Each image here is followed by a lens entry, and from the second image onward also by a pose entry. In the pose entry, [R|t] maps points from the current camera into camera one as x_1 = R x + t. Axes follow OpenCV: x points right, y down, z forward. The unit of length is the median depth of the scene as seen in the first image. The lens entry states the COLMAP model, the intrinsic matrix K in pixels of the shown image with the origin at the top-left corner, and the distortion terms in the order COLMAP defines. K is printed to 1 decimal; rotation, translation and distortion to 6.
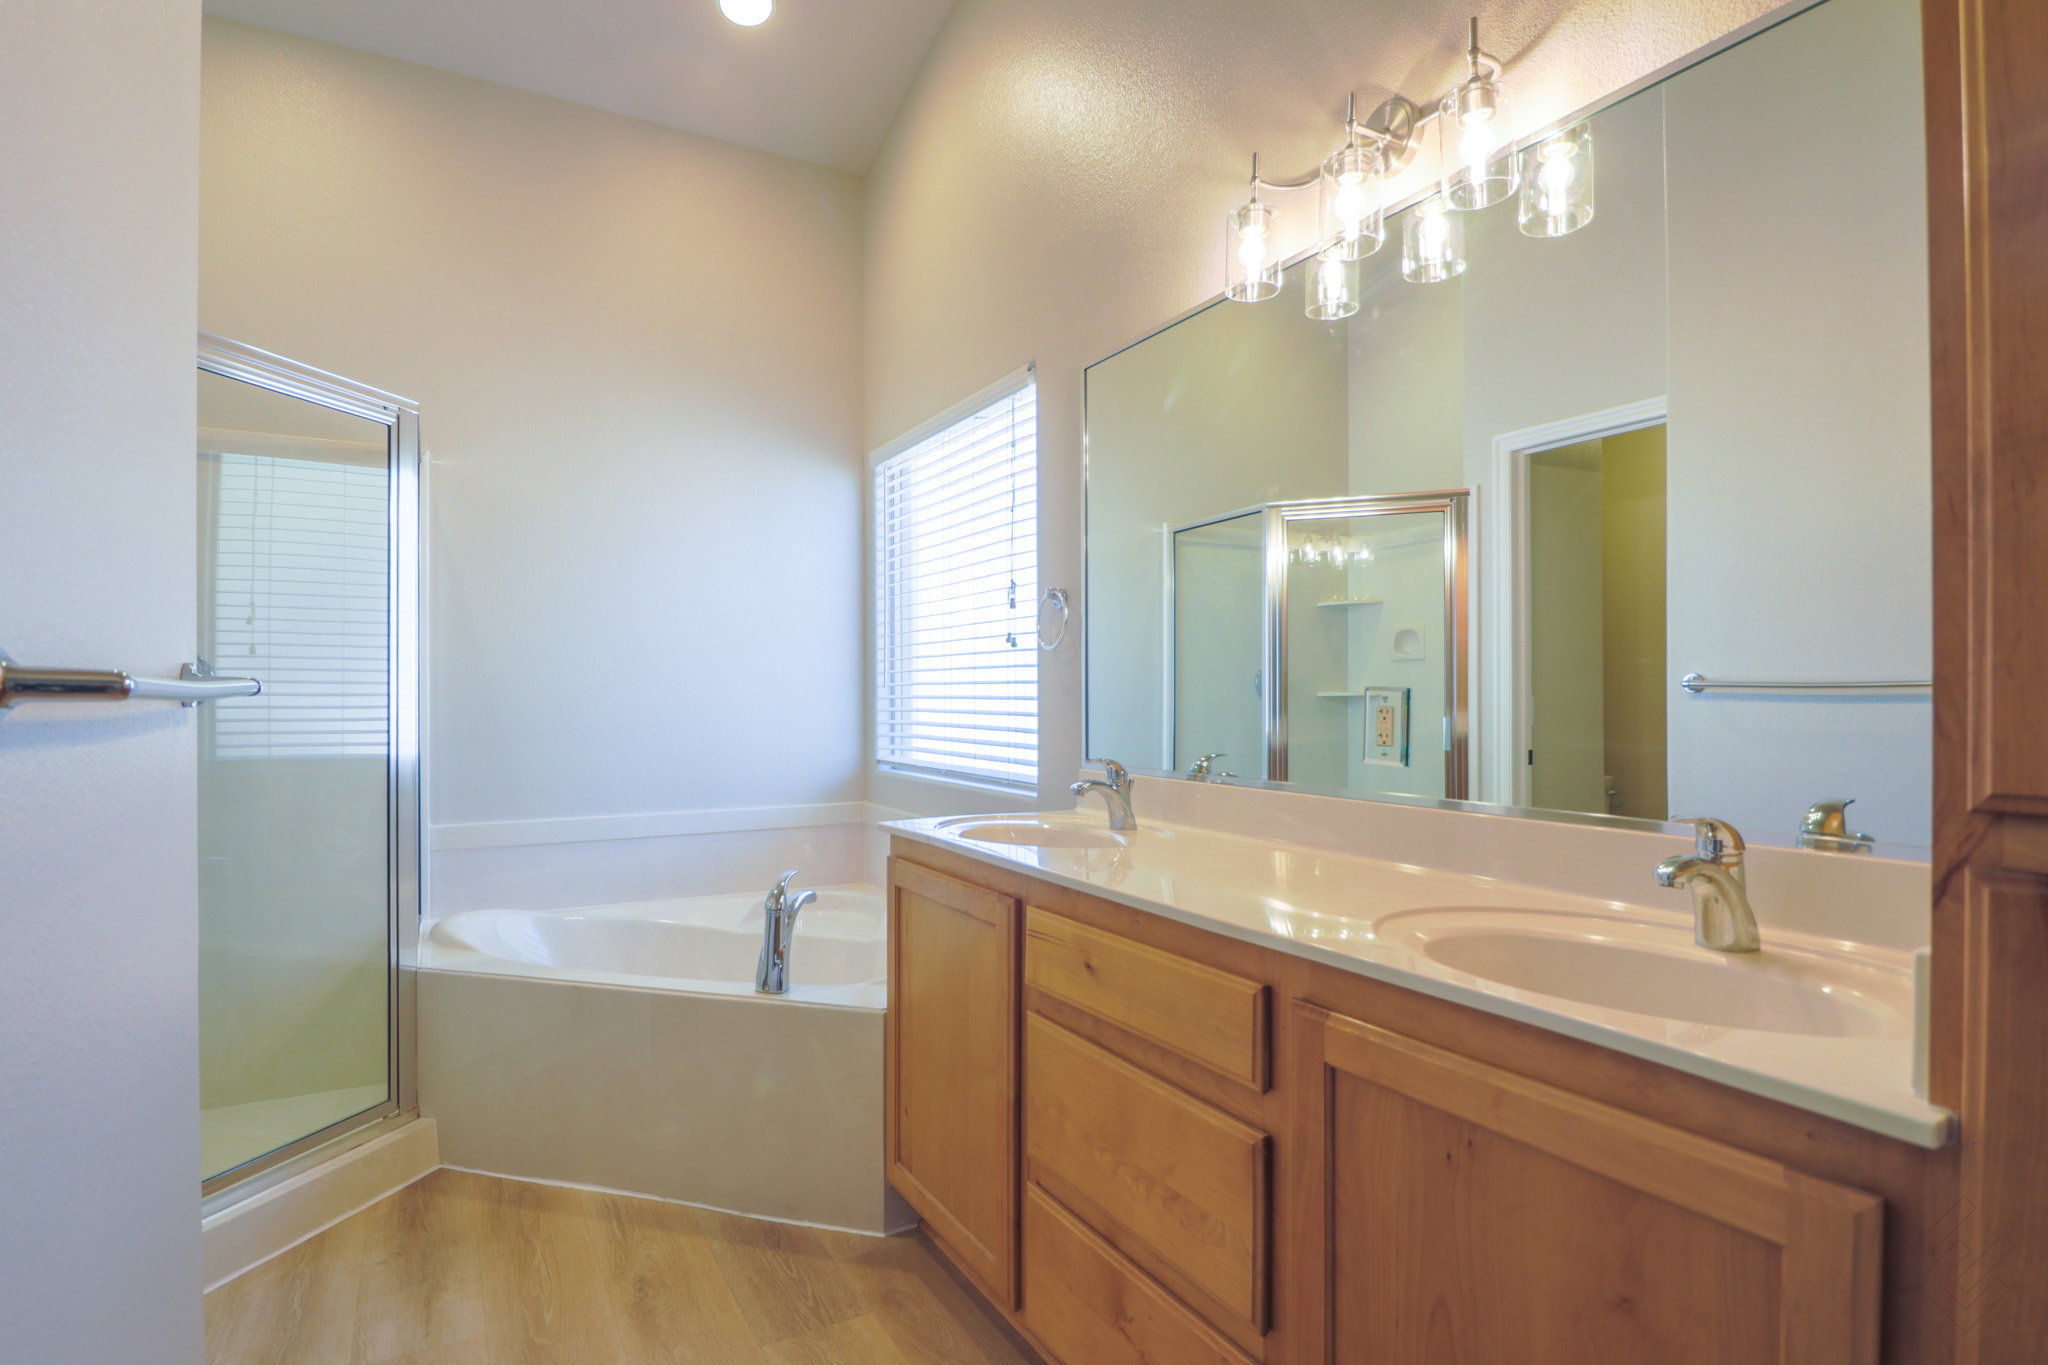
lens RADIAL K [[1033.5, 0, 1017.4], [0, 1033.5, 684.5], [0, 0, 1]] dist [0.002142, 0.000074]
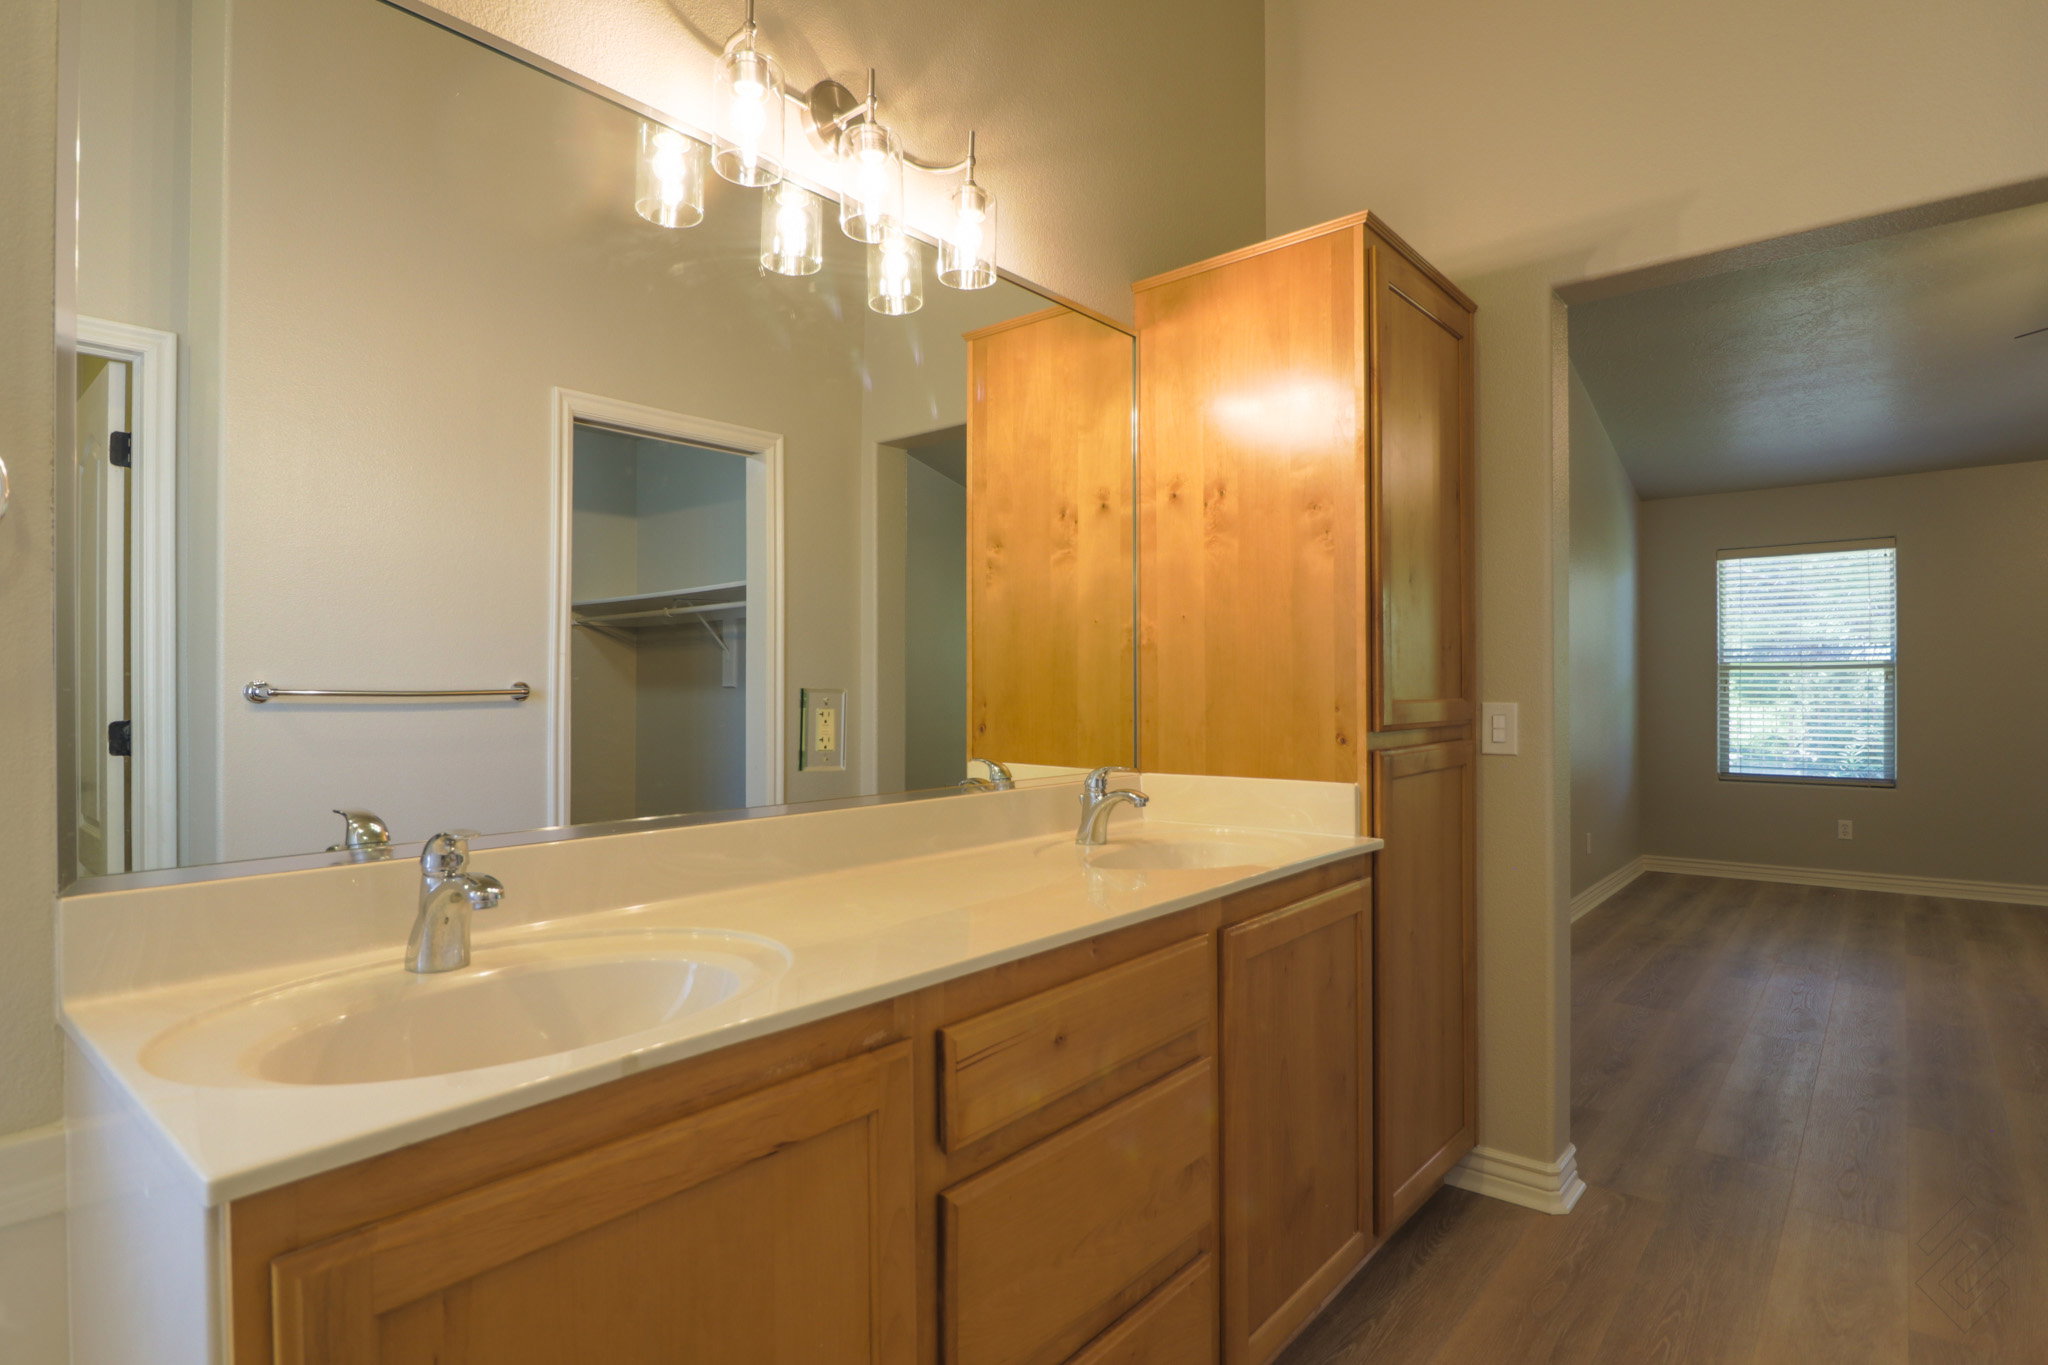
lens RADIAL K [[1033.5, 0, 1016.7], [0, 1033.5, 687.9], [0, 0, 1]] dist [0.002142, 0.000074]
pose [[-0.332061, 0.007653, 0.943227, -0.630906], [0.003463, 0.999970, -0.006894, 0.006176], [-0.943252, 0.000977, -0.332077, 1.211450]]
